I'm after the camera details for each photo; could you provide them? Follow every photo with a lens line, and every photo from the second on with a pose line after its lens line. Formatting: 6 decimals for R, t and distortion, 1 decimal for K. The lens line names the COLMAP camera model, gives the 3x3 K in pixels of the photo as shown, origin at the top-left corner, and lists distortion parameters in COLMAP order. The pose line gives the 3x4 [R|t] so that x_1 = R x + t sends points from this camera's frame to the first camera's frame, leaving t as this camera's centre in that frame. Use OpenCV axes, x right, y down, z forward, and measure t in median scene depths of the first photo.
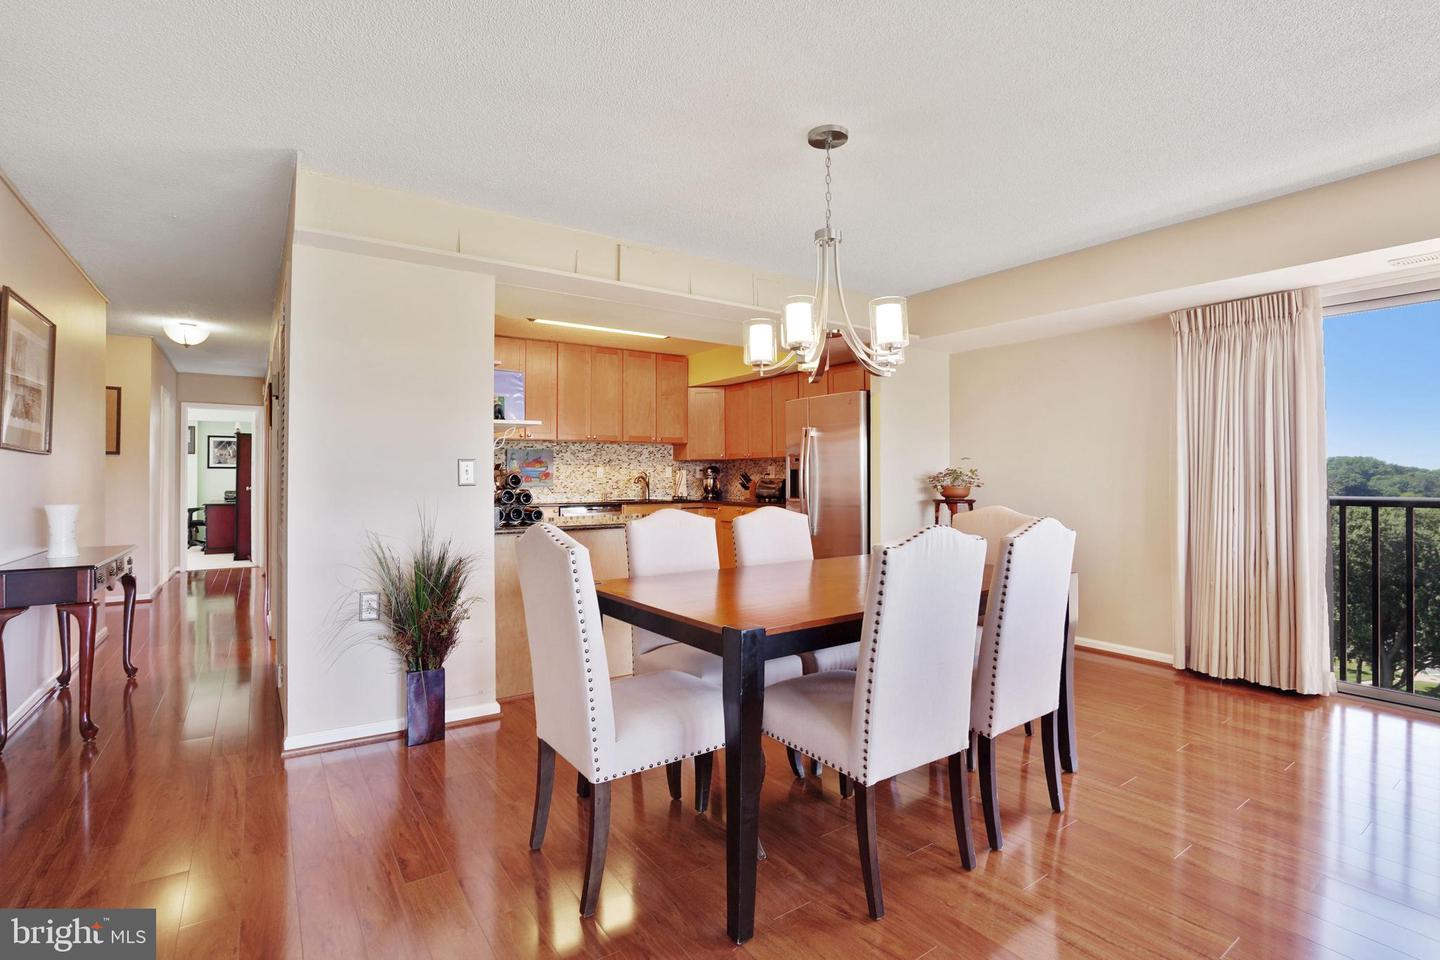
lens RADIAL K [[677.3, 0, 735.4], [0, 677.3, 474.5], [0, 0, 1]] dist [-0.037961, 0.011878]
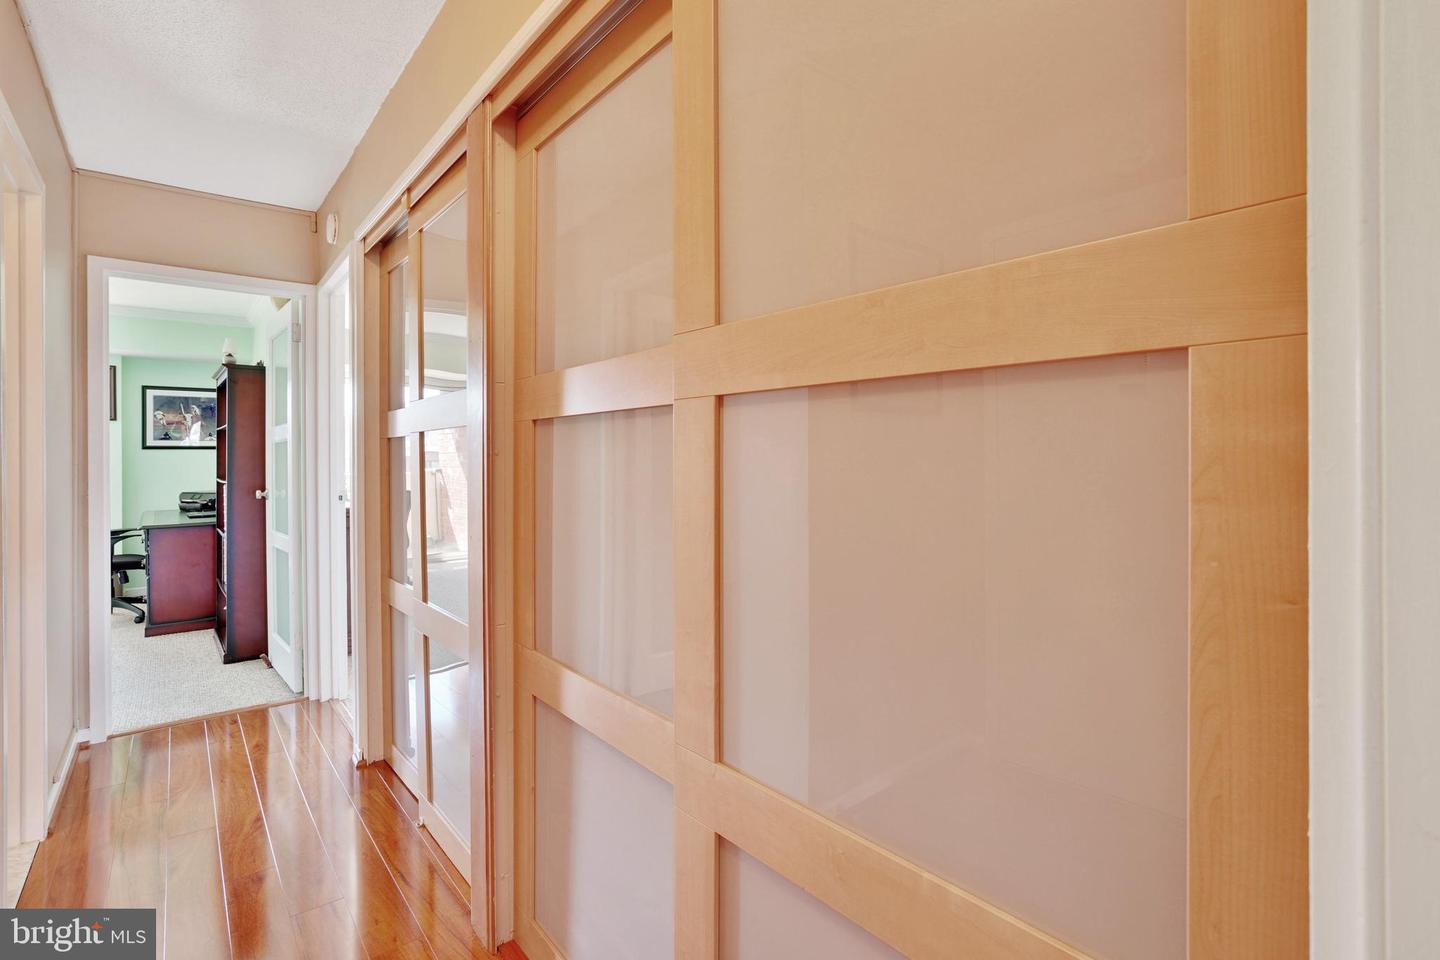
lens RADIAL K [[677.3, 0, 727.9], [0, 677.3, 466.2], [0, 0, 1]] dist [-0.037961, 0.011878]
pose [[0.997106, -0.006662, 0.075731, -0.415896], [0.005510, 0.999866, 0.015413, -0.001413], [-0.075824, -0.014951, 0.997009, 0.494986]]
